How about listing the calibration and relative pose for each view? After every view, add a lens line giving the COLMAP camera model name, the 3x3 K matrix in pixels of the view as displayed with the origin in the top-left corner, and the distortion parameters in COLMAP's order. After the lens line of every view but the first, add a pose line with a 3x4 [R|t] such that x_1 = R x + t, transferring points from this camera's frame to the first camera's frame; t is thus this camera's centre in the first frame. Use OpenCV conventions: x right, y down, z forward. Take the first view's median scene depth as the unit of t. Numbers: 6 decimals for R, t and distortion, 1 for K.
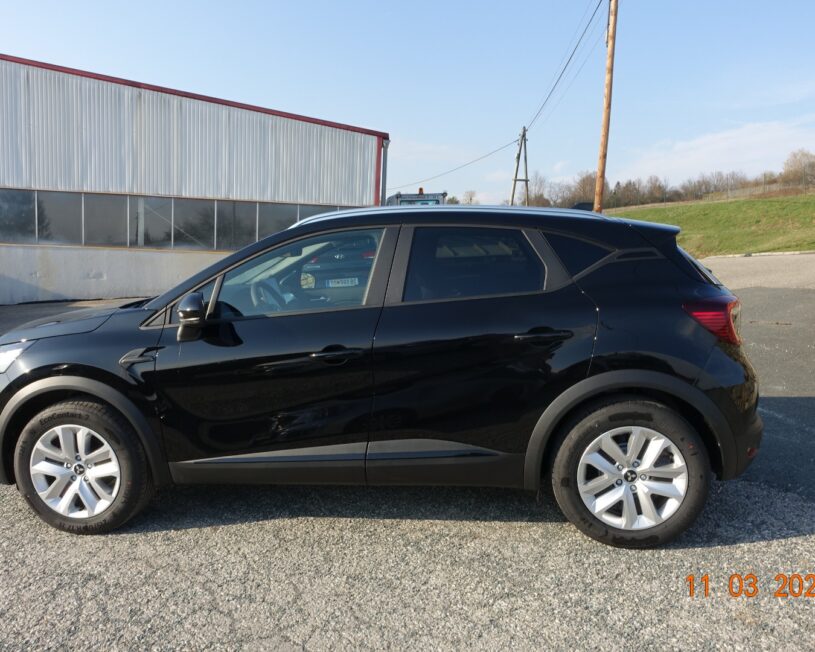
lens RADIAL K [[688.7, 0, 408.3], [0, 688.7, 323.5], [0, 0, 1]] dist [-0.002243, -0.002065]
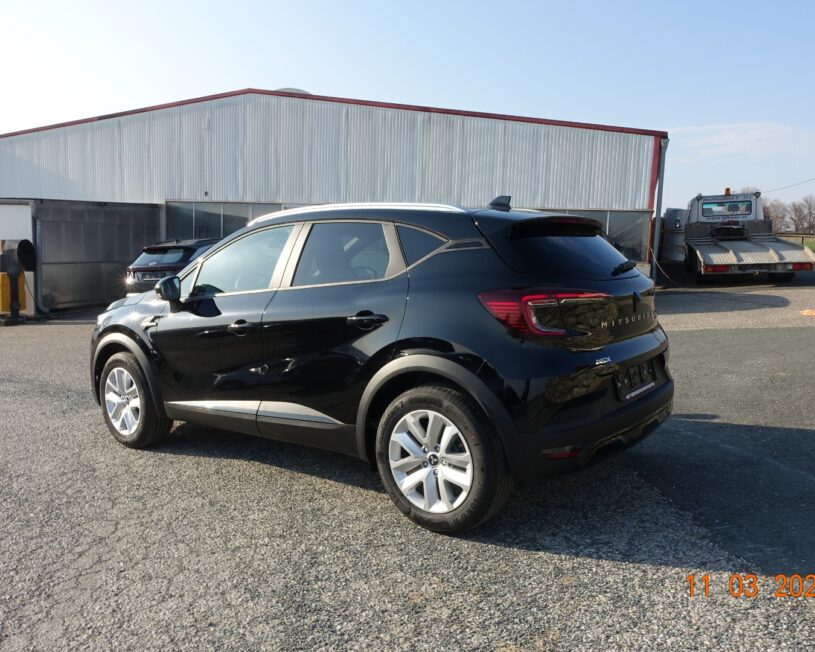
lens RADIAL K [[688.7, 0, 409.4], [0, 688.7, 325.3], [0, 0, 1]] dist [-0.002243, -0.002065]
pose [[0.854442, 0.054133, -0.516720, 0.762682], [-0.059978, 0.998185, 0.005393, 0.016497], [0.516074, 0.026384, 0.856138, 0.090937]]
